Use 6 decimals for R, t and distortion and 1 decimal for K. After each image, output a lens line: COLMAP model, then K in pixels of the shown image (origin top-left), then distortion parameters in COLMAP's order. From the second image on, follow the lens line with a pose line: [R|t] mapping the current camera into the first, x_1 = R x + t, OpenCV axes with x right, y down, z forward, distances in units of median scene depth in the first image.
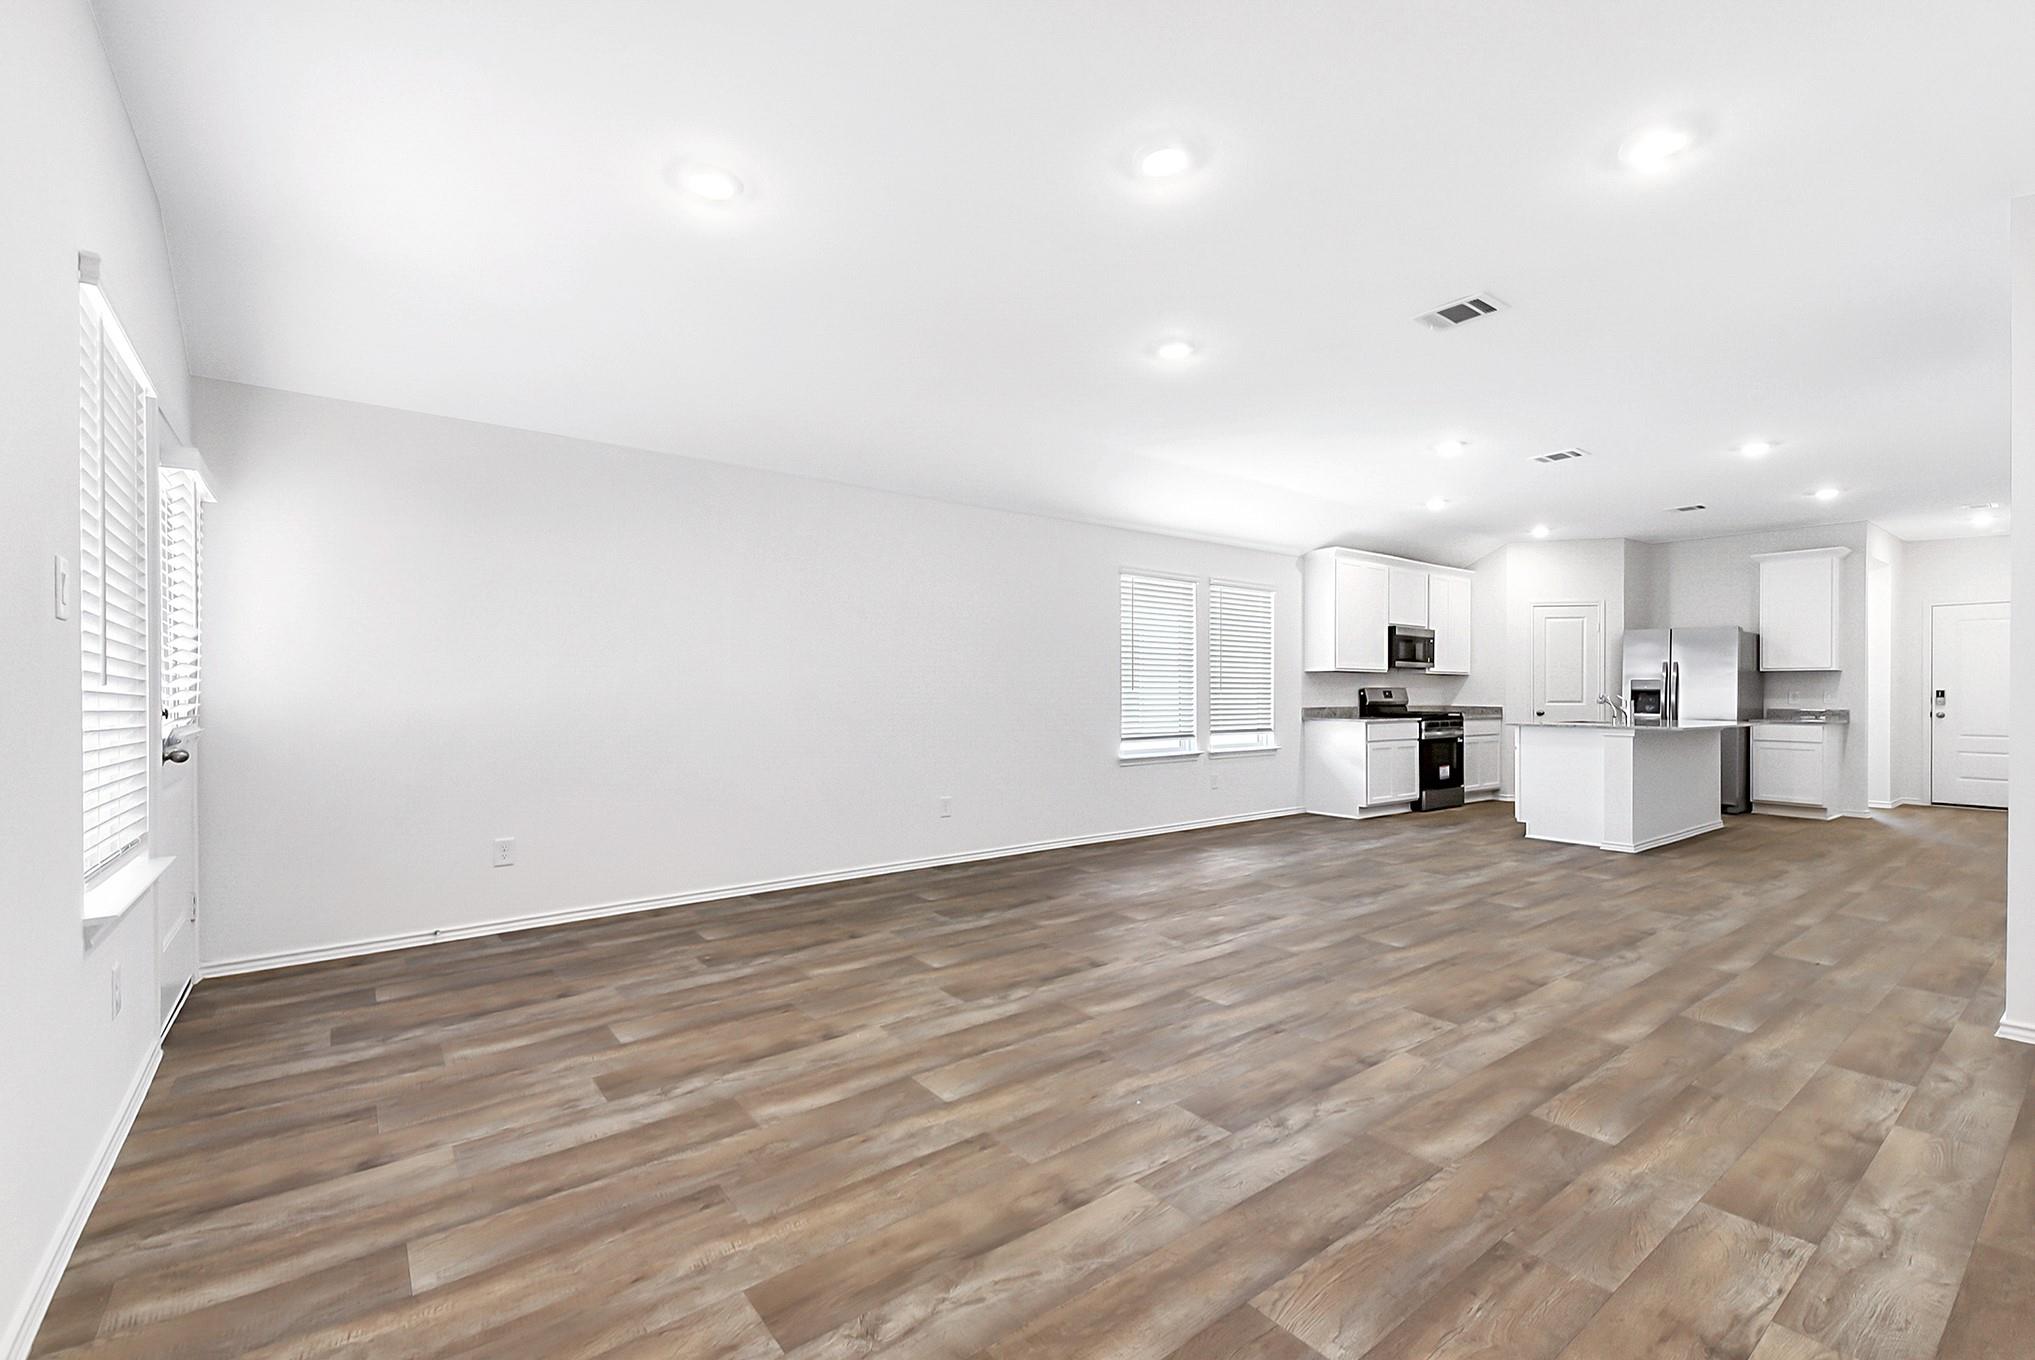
lens RADIAL K [[873.2, 0, 1012.9], [0, 873.2, 697.3], [0, 0, 1]] dist [0.060144, -0.022733]
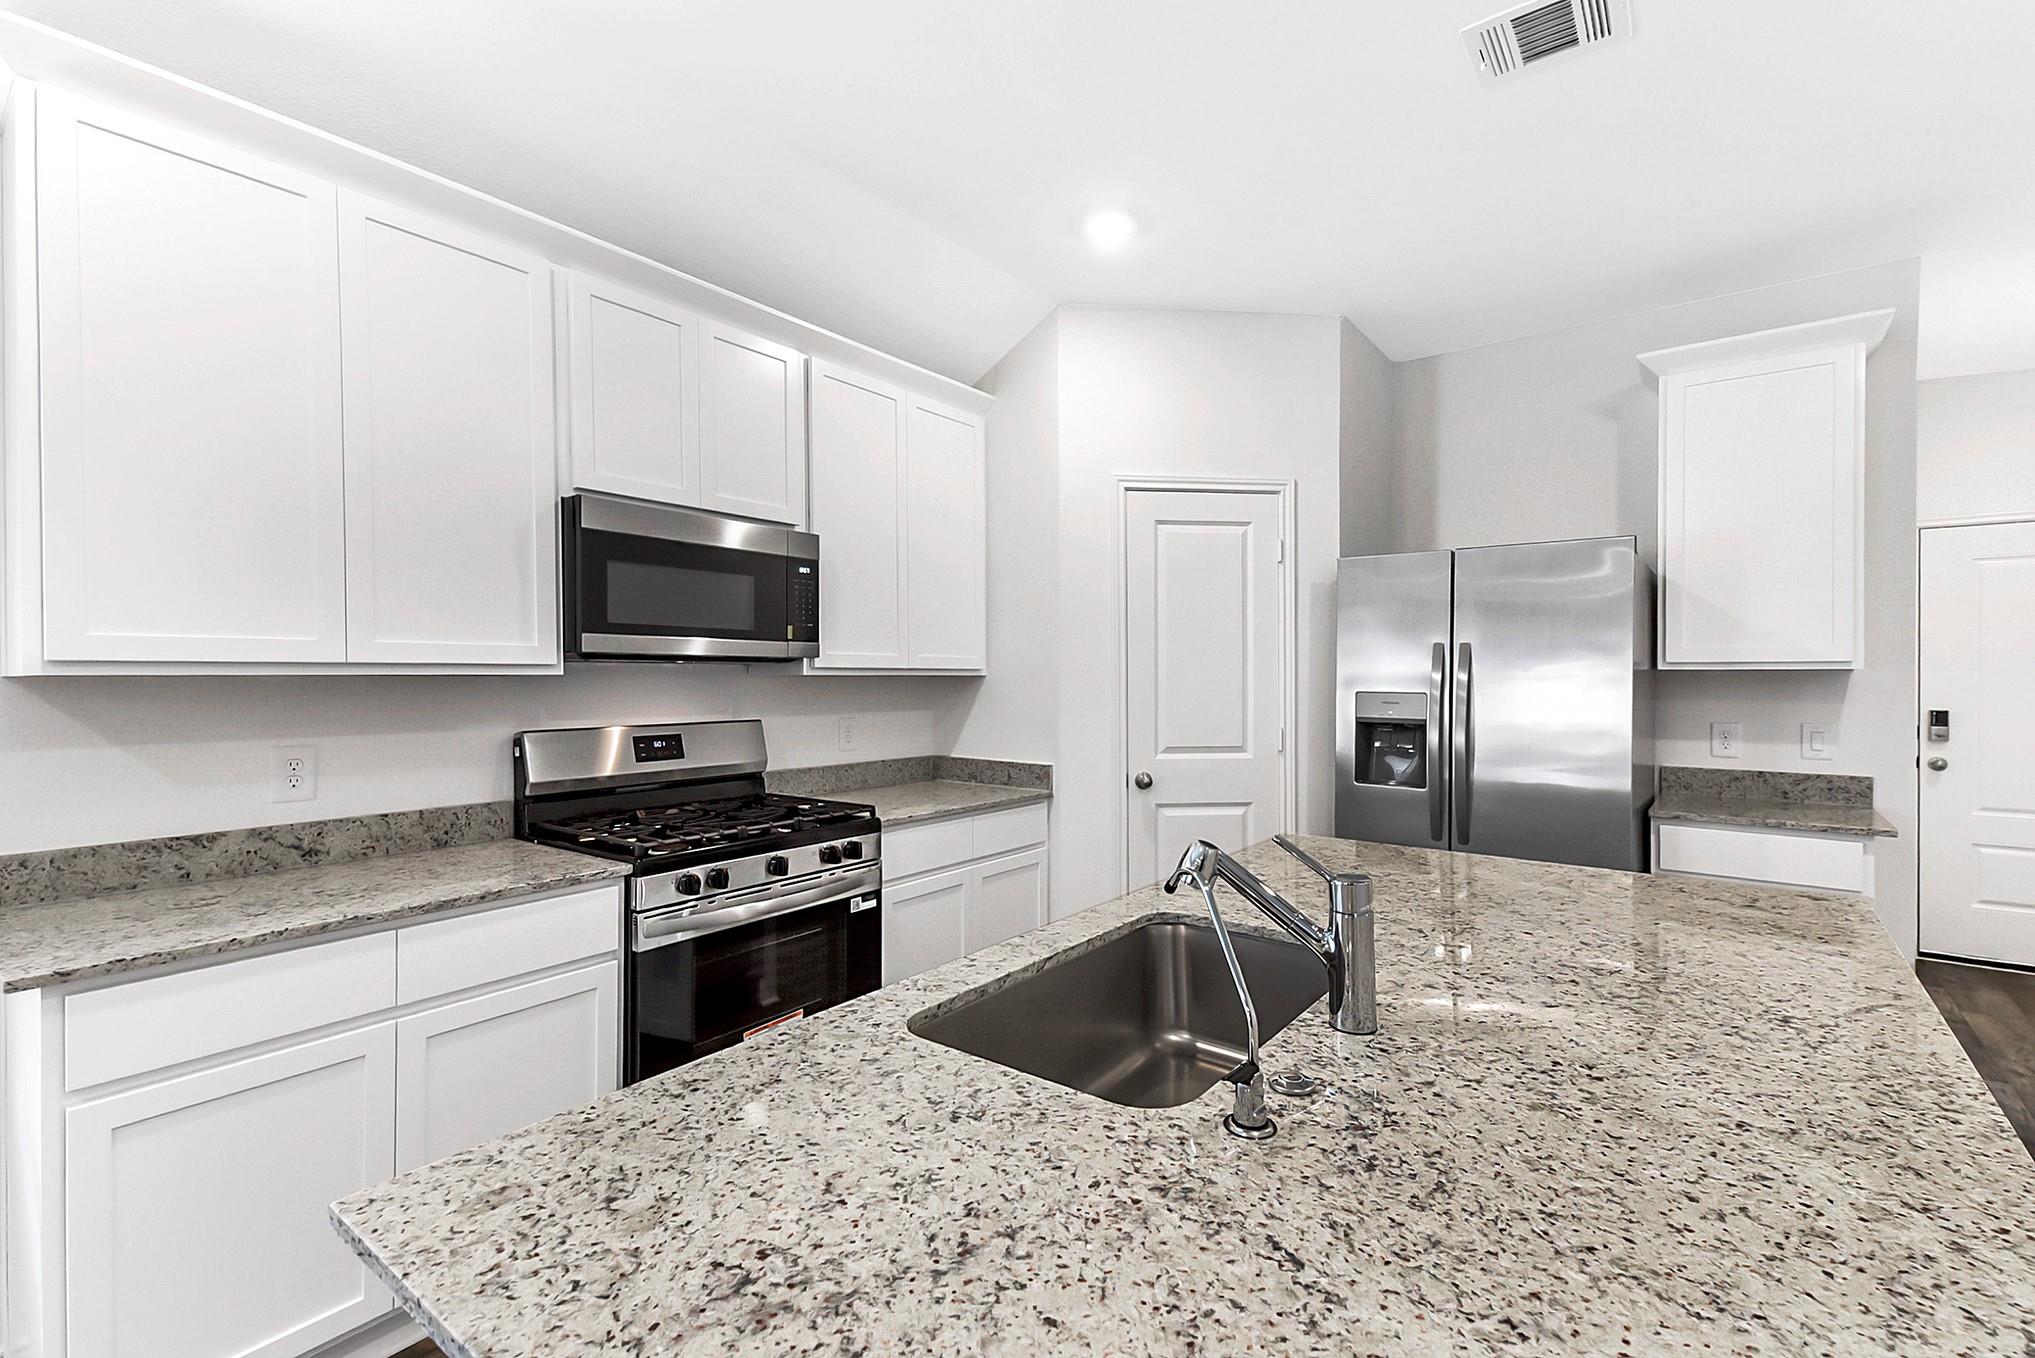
lens RADIAL K [[892.0, 0, 1022.3], [0, 892.0, 678.0], [0, 0, 1]] dist [0.053181, -0.025107]
pose [[0.967955, -0.005975, 0.251052, 0.481361], [0.006201, 0.999981, -0.000111, -0.026500], [-0.251046, 0.001664, 0.967974, 0.699200]]
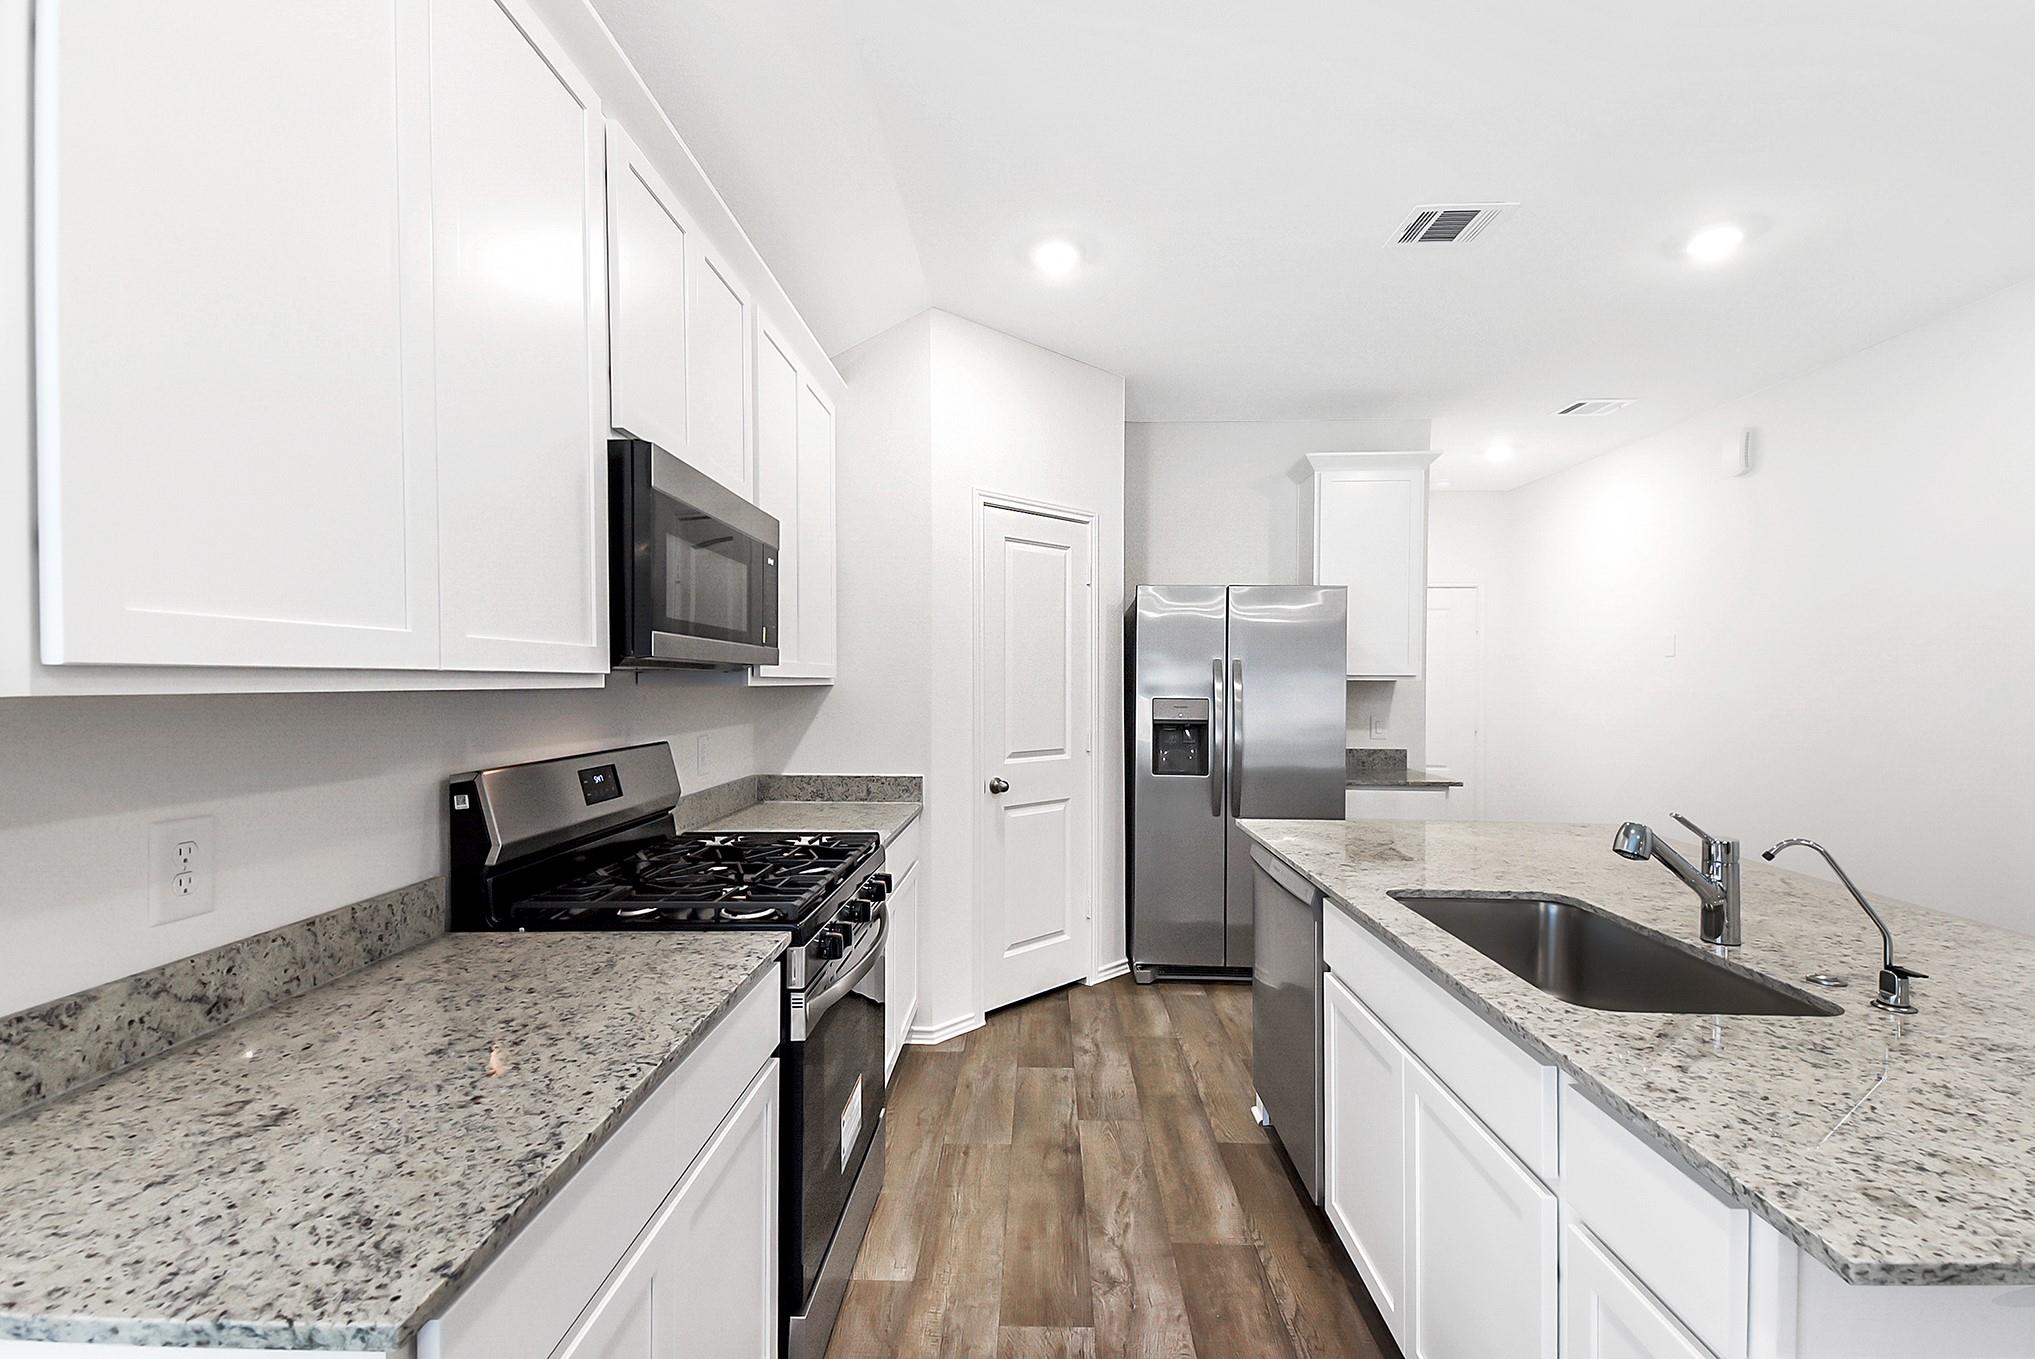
lens RADIAL K [[869.9, 0, 1017.5], [0, 869.9, 679.5], [0, 0, 1]] dist [0.058748, -0.025785]
pose [[0.640168, -0.001436, 0.768233, 0.332509], [0.002011, 0.999998, 0.000193, -0.029804], [-0.768232, 0.001421, 0.640170, 0.803143]]
